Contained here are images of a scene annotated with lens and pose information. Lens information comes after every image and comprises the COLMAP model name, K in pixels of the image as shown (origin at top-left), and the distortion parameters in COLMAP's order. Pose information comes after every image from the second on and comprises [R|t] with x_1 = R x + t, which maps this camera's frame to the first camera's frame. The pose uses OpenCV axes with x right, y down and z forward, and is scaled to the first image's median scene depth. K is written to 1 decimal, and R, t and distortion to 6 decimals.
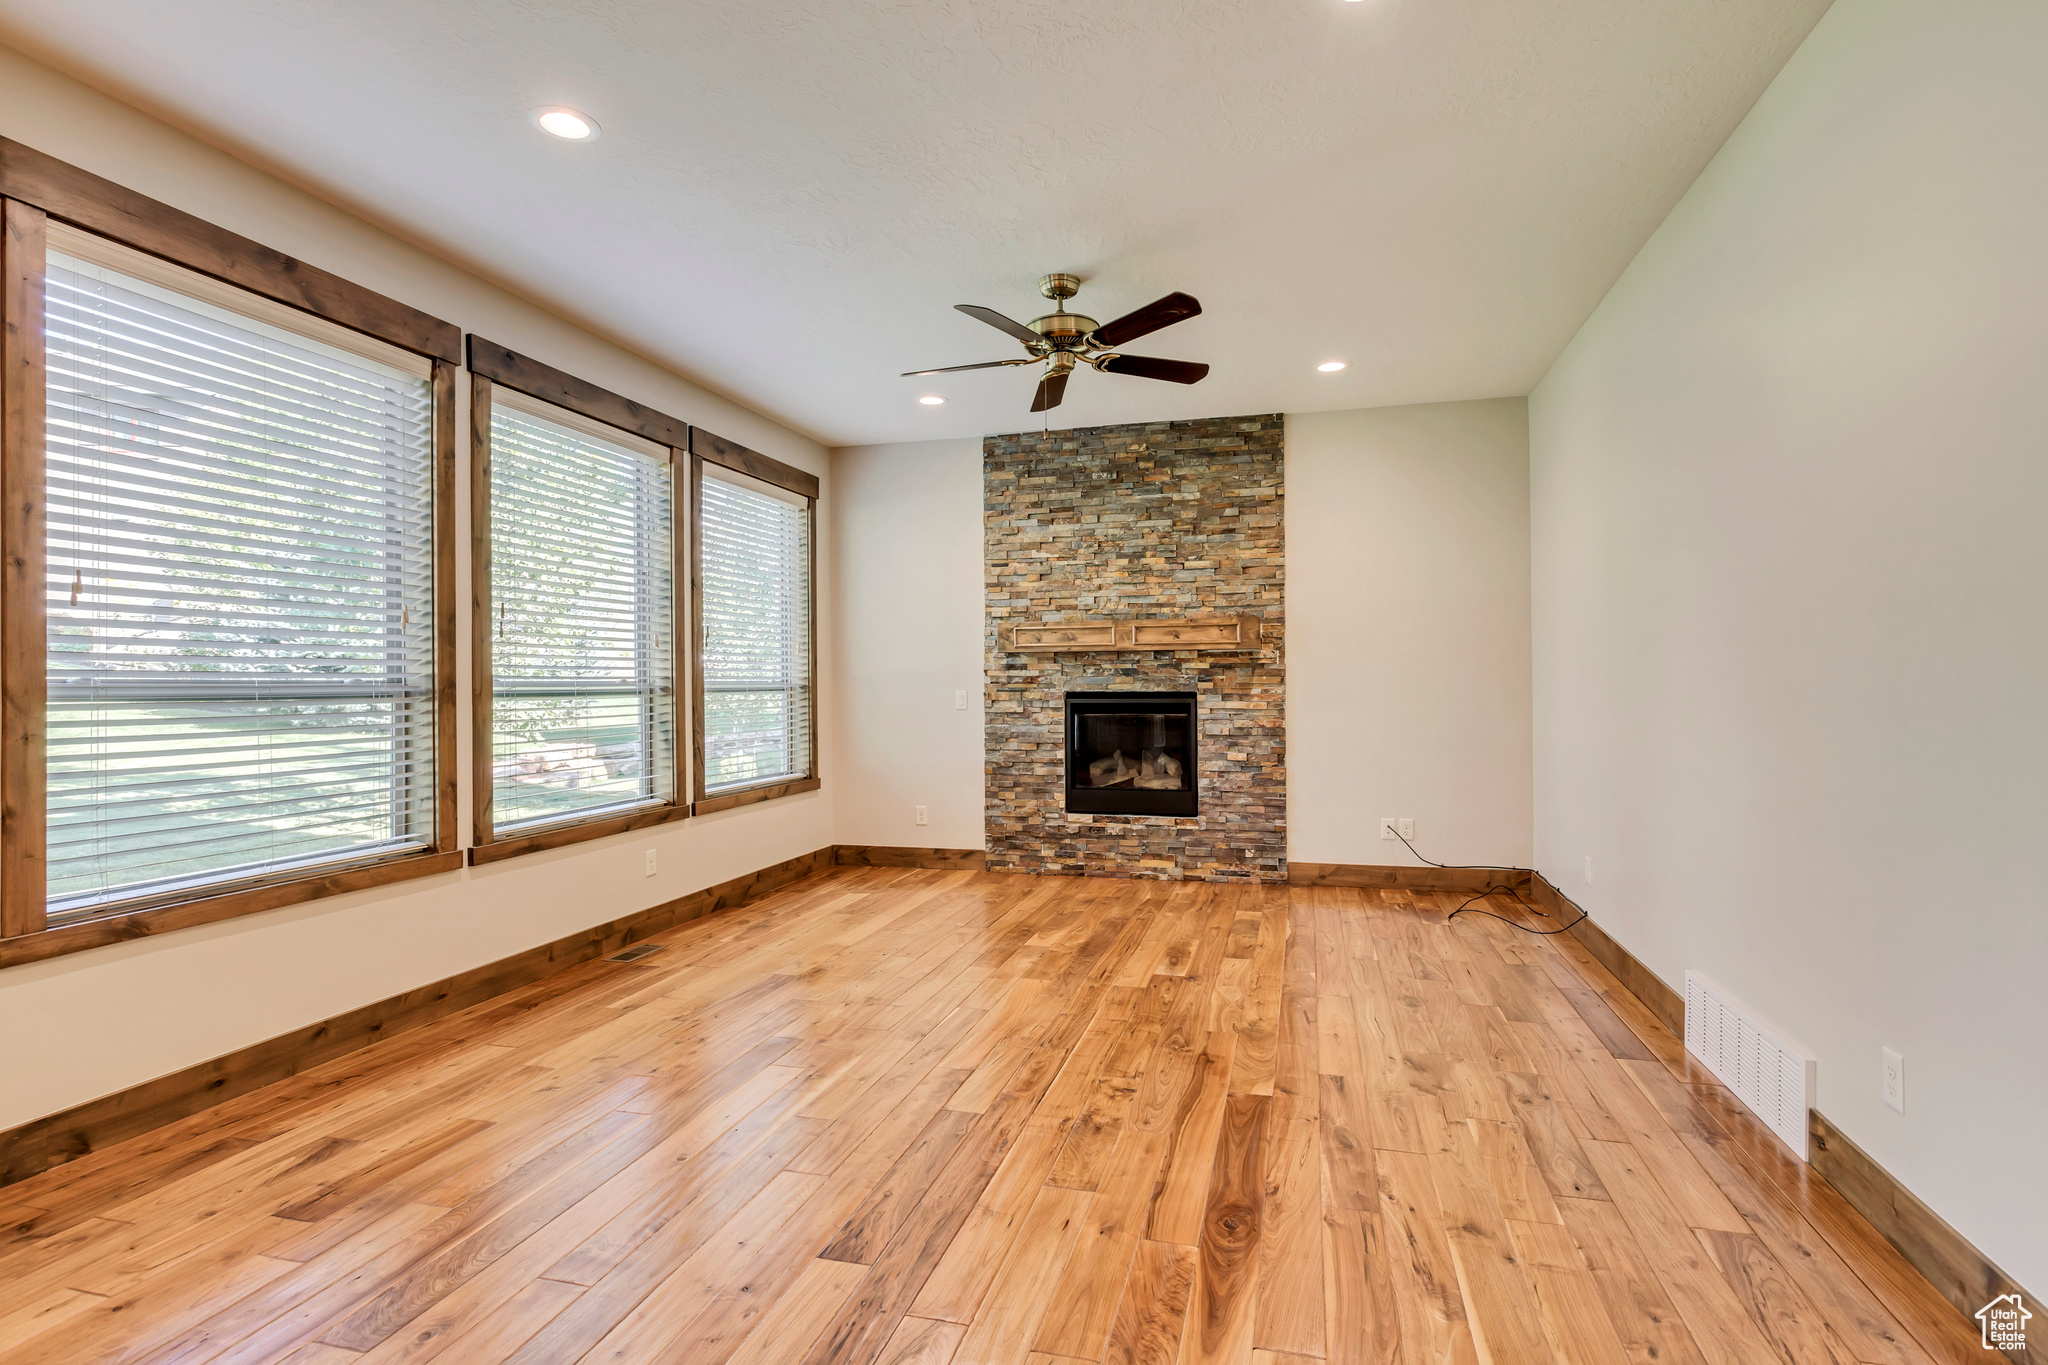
lens RADIAL K [[1040.1, 0, 1014.7], [0, 1040.1, 683.6], [0, 0, 1]] dist [0.002381, 0.000227]
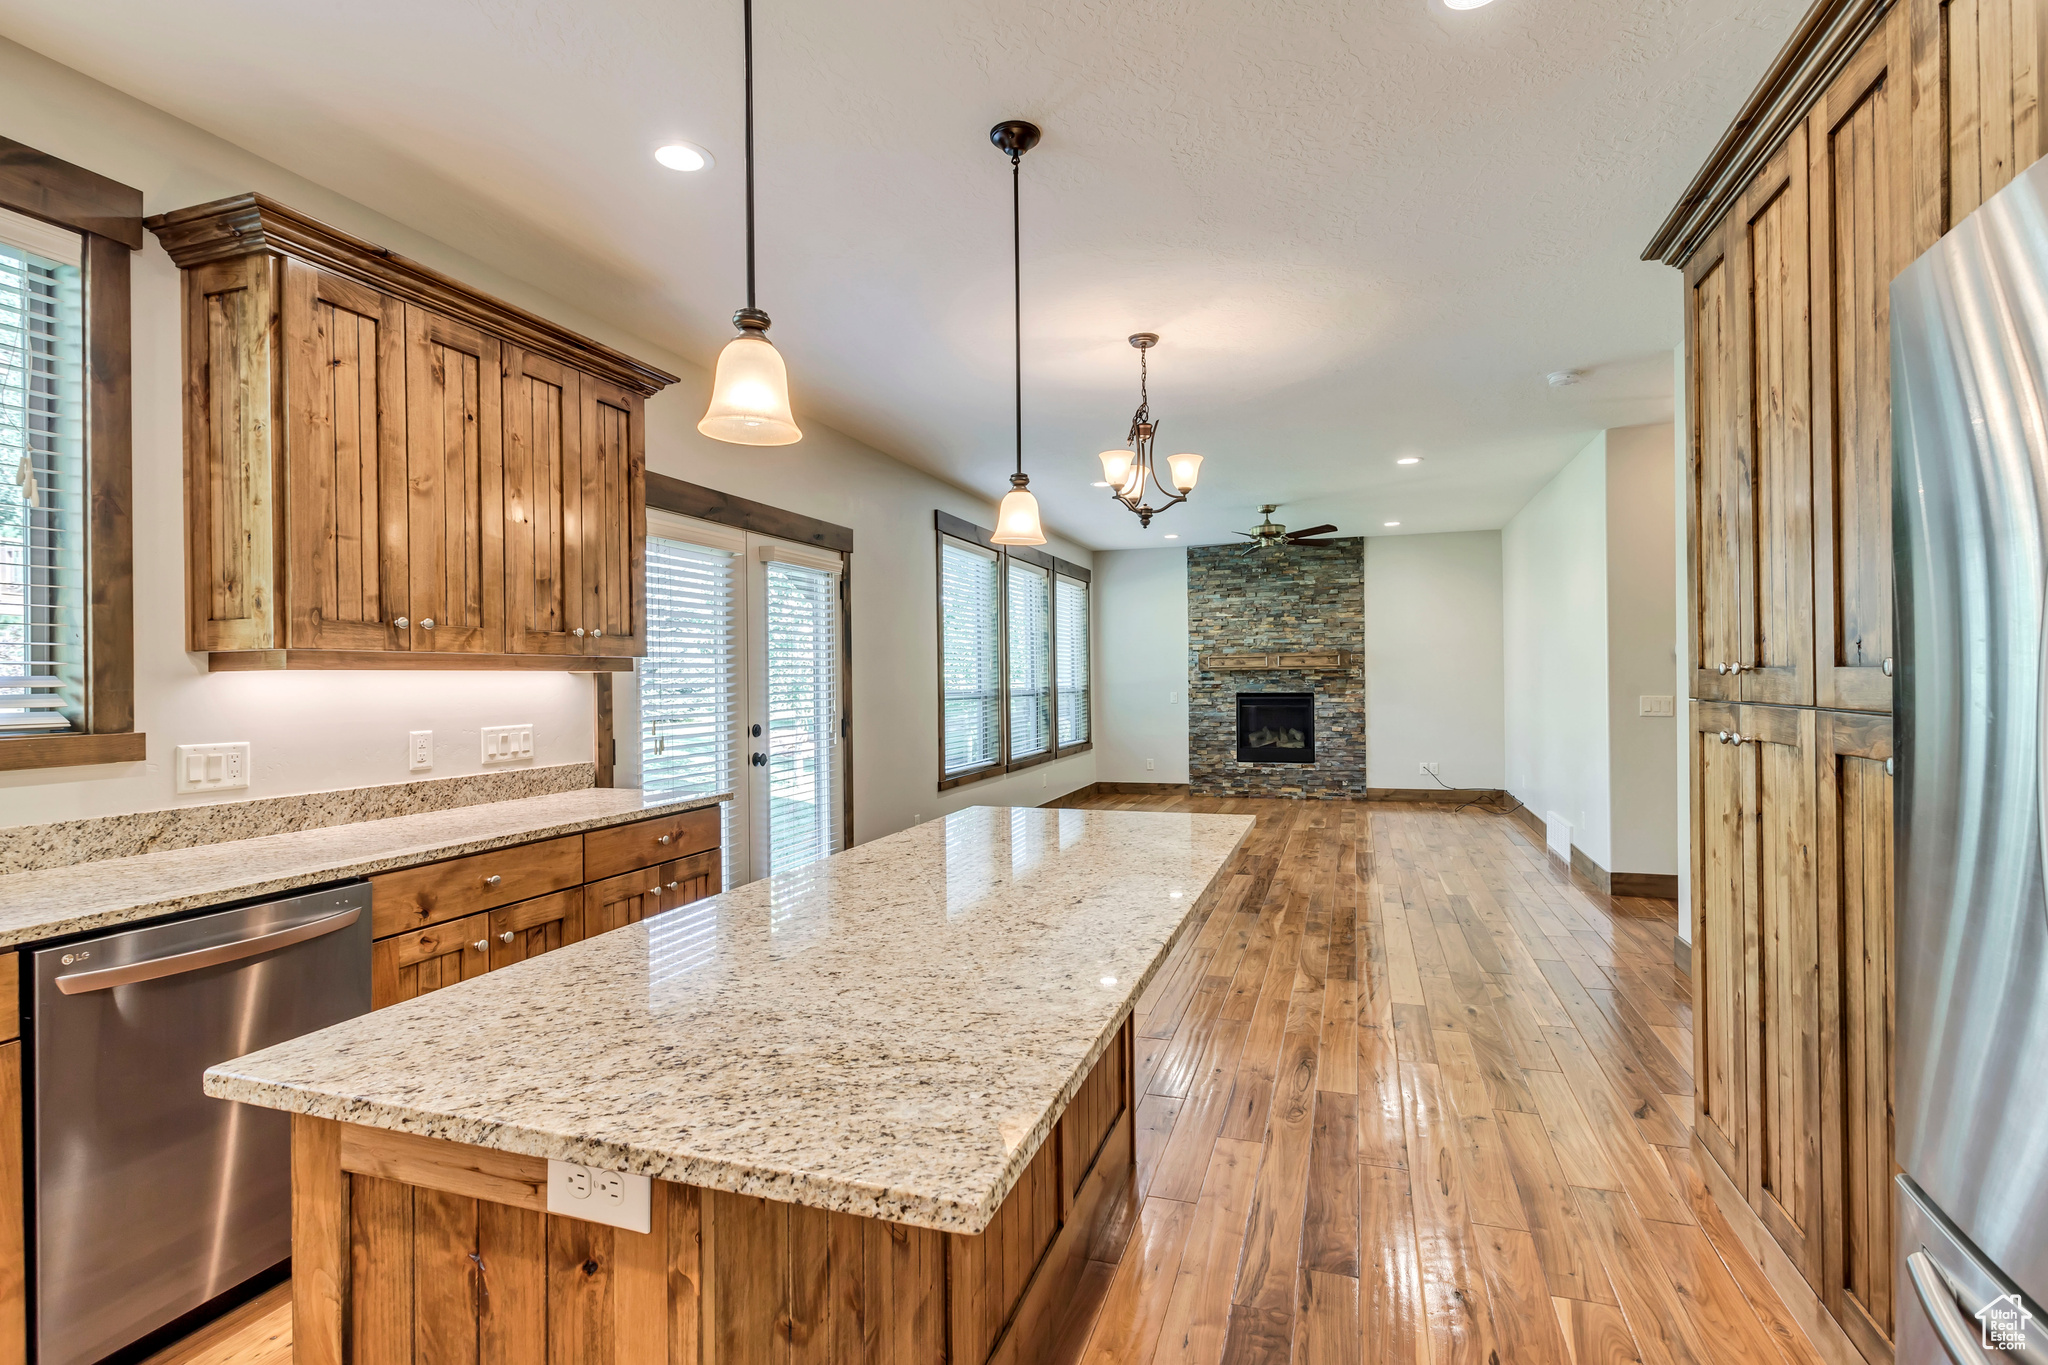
lens RADIAL K [[998.6, 0, 1024.0], [0, 998.6, 682.5], [0, 0, 1]] dist [0.012655, -0.000112]
pose [[0.998884, -0.004285, -0.047027, -0.235589], [0.004431, 0.999986, 0.002993, -0.016613], [0.047013, -0.003198, 0.998889, -0.717005]]
